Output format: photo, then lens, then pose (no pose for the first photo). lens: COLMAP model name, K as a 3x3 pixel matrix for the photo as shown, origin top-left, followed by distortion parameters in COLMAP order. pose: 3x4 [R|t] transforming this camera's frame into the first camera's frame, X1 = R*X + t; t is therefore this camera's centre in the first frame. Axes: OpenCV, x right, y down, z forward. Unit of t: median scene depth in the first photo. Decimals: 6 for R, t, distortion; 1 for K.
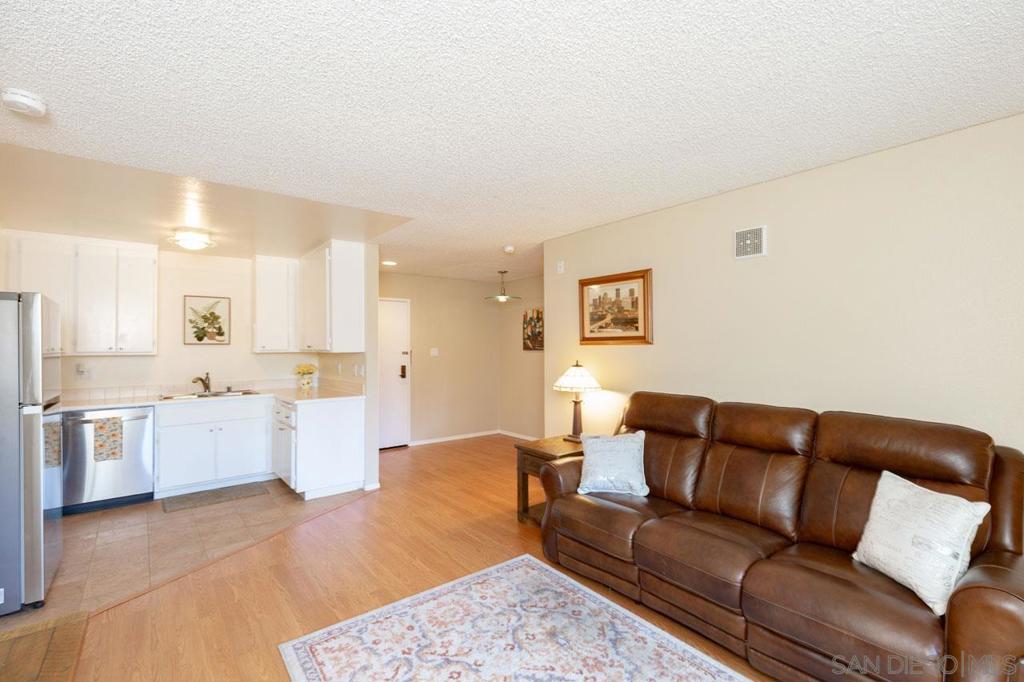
lens RADIAL K [[457.3, 0, 506.4], [0, 457.3, 334.7], [0, 0, 1]] dist [0.005029, -0.002251]
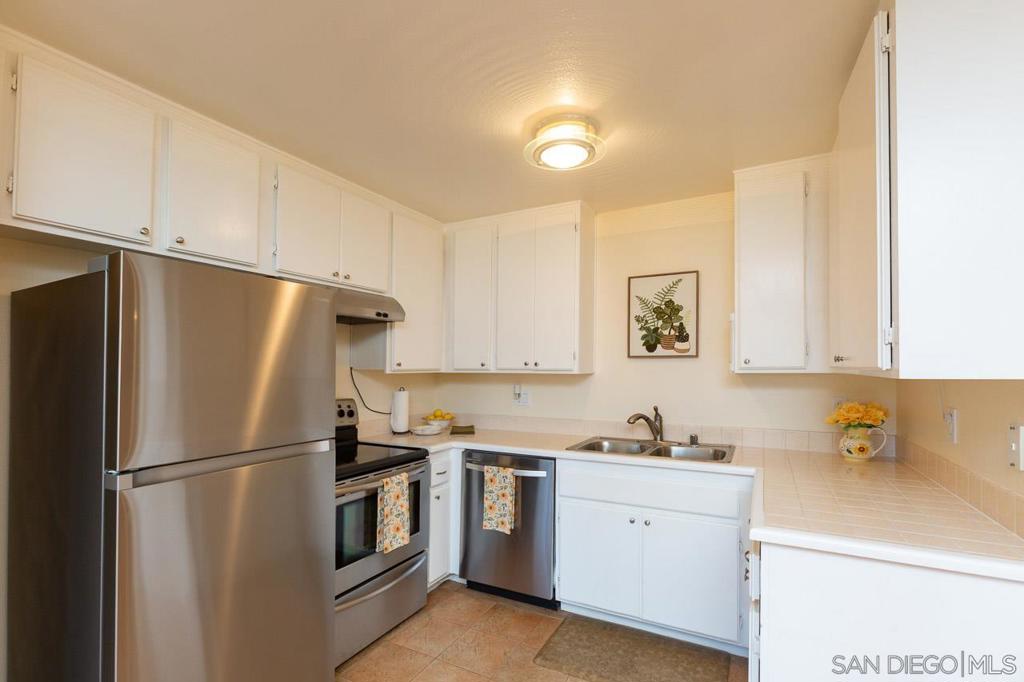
lens RADIAL K [[457.3, 0, 517.2], [0, 457.3, 374.8], [0, 0, 1]] dist [0.005029, -0.002251]
pose [[0.407610, 0.020384, -0.912928, -0.263947], [0.022138, 0.999236, 0.032195, 0.027085], [0.912888, -0.033334, 0.406848, 0.784467]]
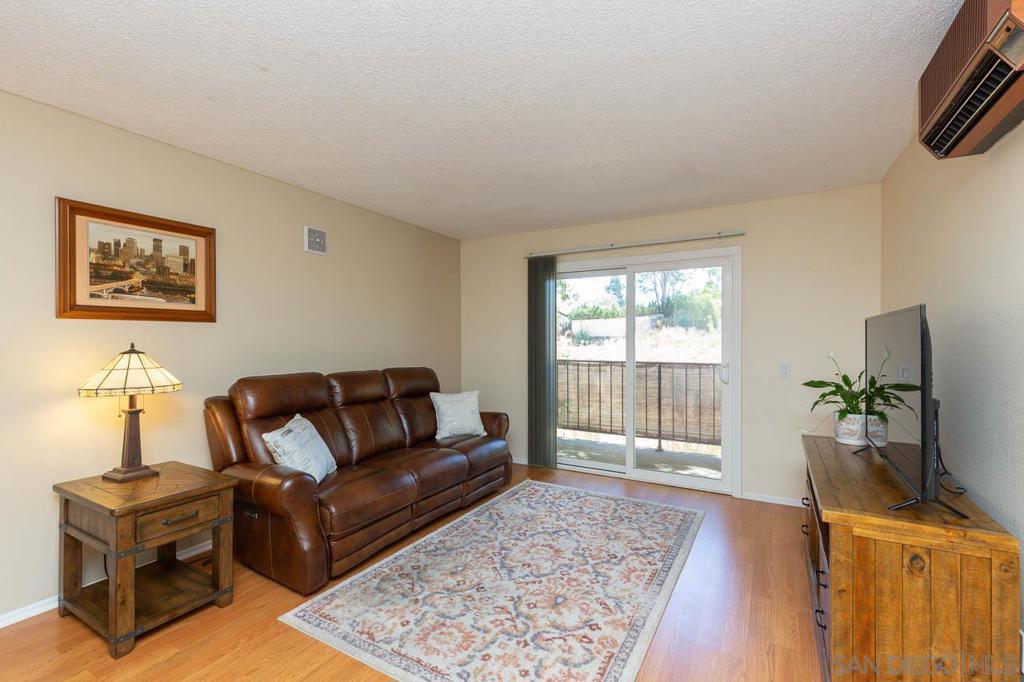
lens RADIAL K [[457.3, 0, 506.5], [0, 457.3, 338.2], [0, 0, 1]] dist [0.005029, -0.002251]
pose [[-0.371931, 0.008032, 0.928226, -0.587788], [-0.017633, 0.999721, -0.015717, 0.049846], [-0.928093, -0.022213, -0.371685, 0.764666]]
